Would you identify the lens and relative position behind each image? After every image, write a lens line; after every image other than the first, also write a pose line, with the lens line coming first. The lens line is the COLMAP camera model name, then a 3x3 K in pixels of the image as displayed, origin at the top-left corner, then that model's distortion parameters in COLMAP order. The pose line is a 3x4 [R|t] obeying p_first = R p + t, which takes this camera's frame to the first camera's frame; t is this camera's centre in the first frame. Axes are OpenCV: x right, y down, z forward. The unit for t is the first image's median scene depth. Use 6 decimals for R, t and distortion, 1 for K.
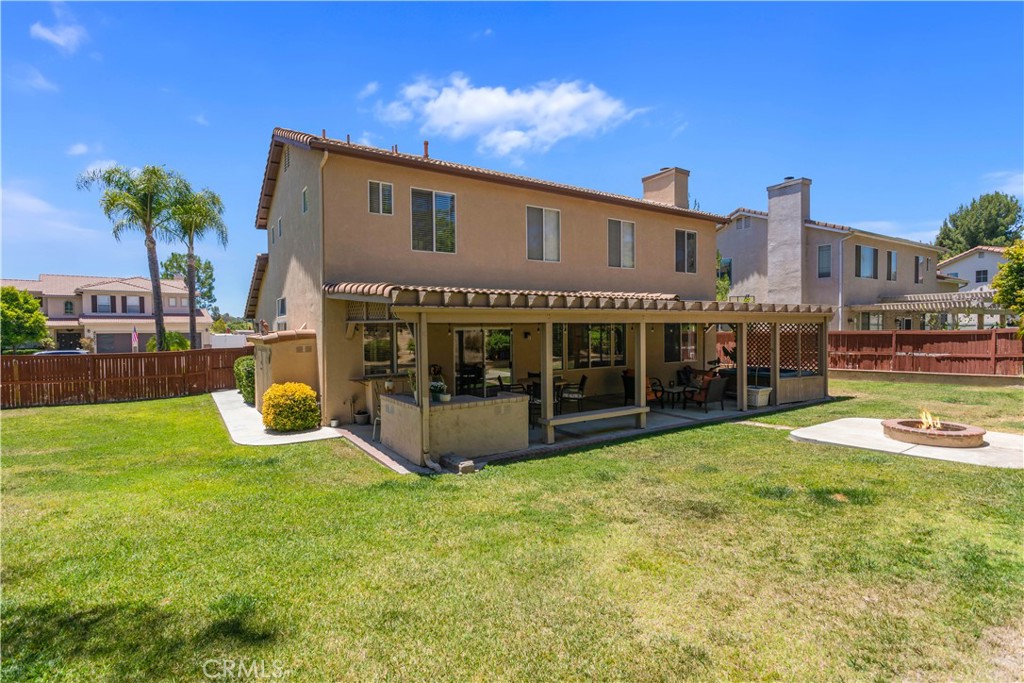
lens RADIAL K [[490.5, 0, 508.0], [0, 490.5, 350.2], [0, 0, 1]] dist [0.004614, 0.001921]
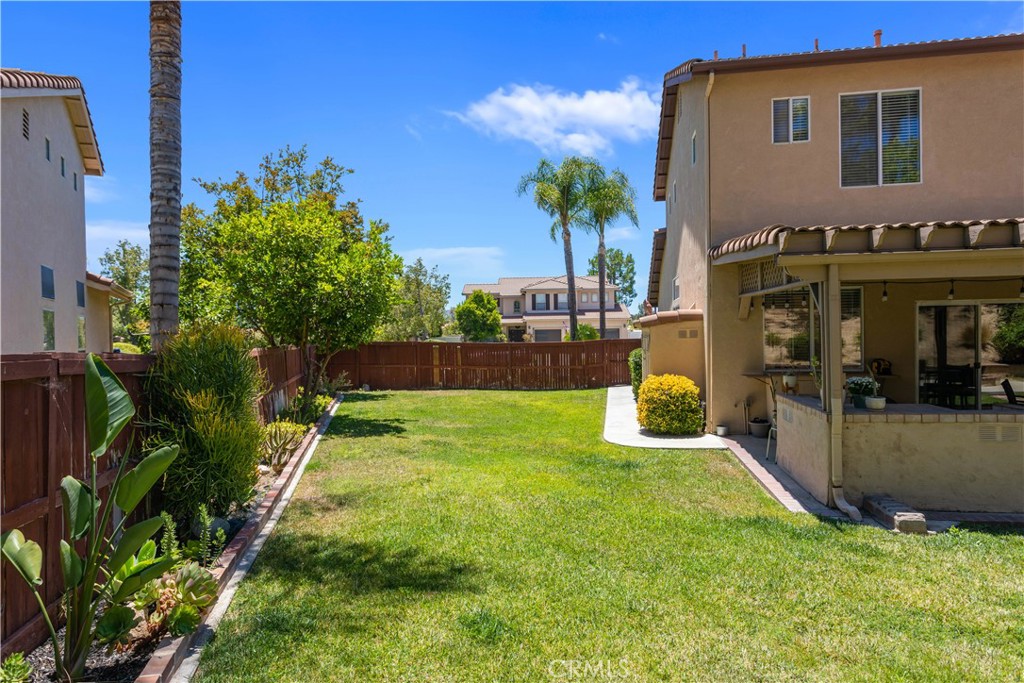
lens RADIAL K [[596.1, 0, 512.0], [0, 596.1, 341.5], [0, 0, 1]] dist [-0.003565, 0.001907]
pose [[0.736159, 0.007157, -0.676770, 0.029634], [-0.017646, 0.999807, -0.008621, 0.025051], [0.676578, 0.018288, 0.736144, 0.103373]]
